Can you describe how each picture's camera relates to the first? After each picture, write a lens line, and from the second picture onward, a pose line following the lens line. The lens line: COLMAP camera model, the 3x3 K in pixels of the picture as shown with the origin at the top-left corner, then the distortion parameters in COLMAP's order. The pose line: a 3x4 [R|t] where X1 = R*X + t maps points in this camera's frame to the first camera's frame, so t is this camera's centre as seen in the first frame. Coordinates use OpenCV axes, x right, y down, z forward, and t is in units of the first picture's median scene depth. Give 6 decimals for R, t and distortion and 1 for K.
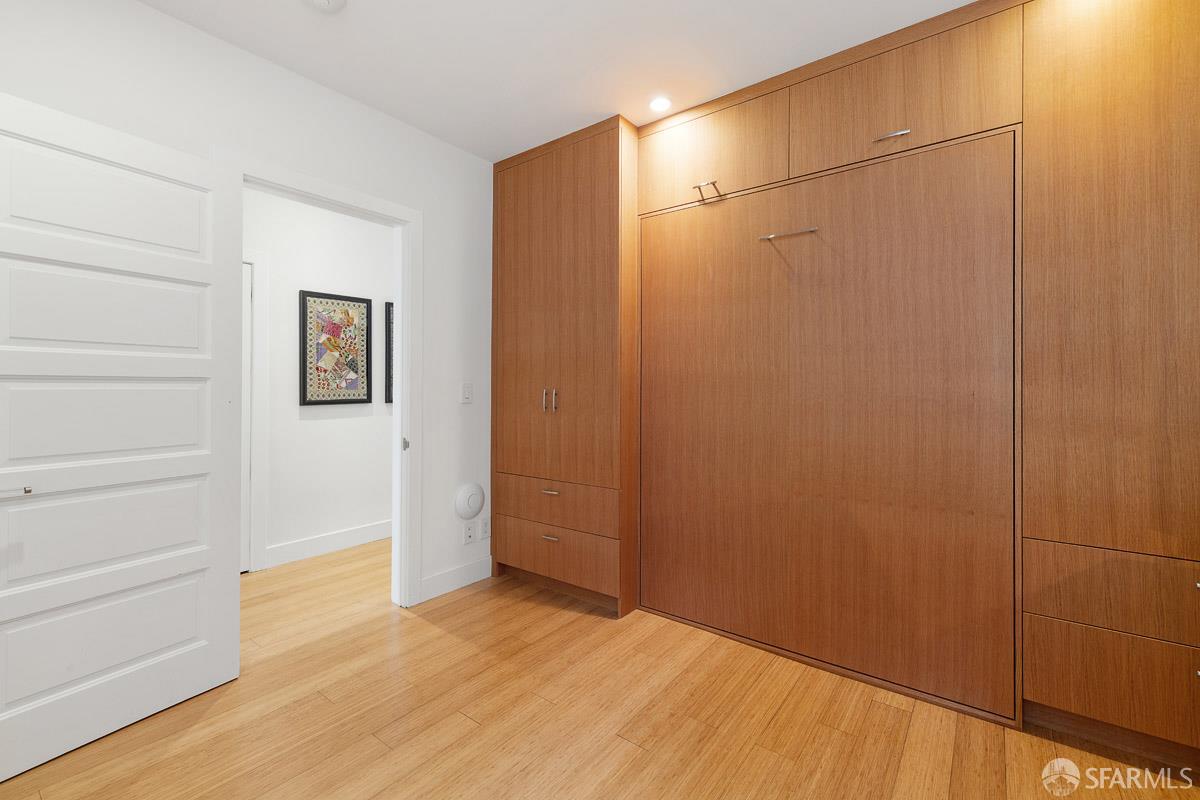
lens RADIAL K [[517.4, 0, 599.9], [0, 517.4, 391.8], [0, 0, 1]] dist [0.000067, 0.000066]
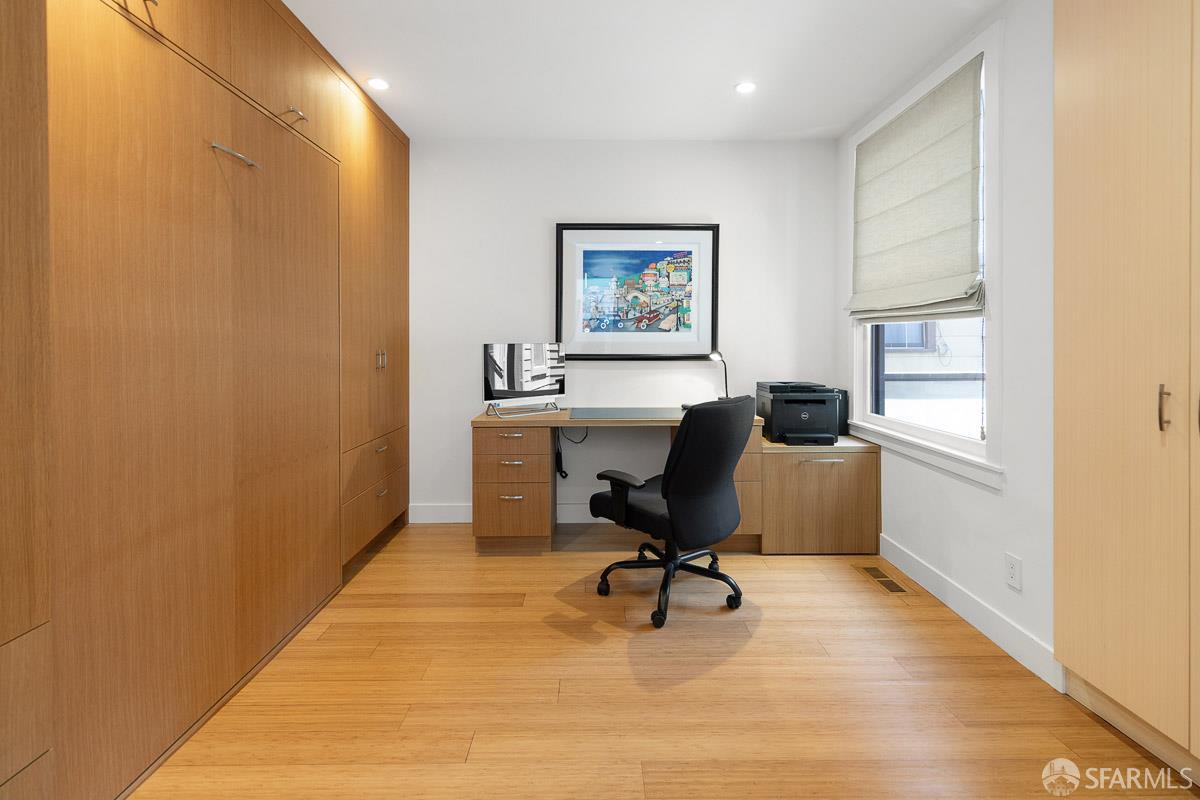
lens RADIAL K [[517.4, 0, 602.8], [0, 517.4, 346.5], [0, 0, 1]] dist [0.000067, 0.000066]
pose [[-0.612838, -0.011462, 0.790125, -0.630741], [-0.001755, 0.999912, 0.013144, -0.028809], [-0.790207, 0.006669, -0.612804, 1.092347]]
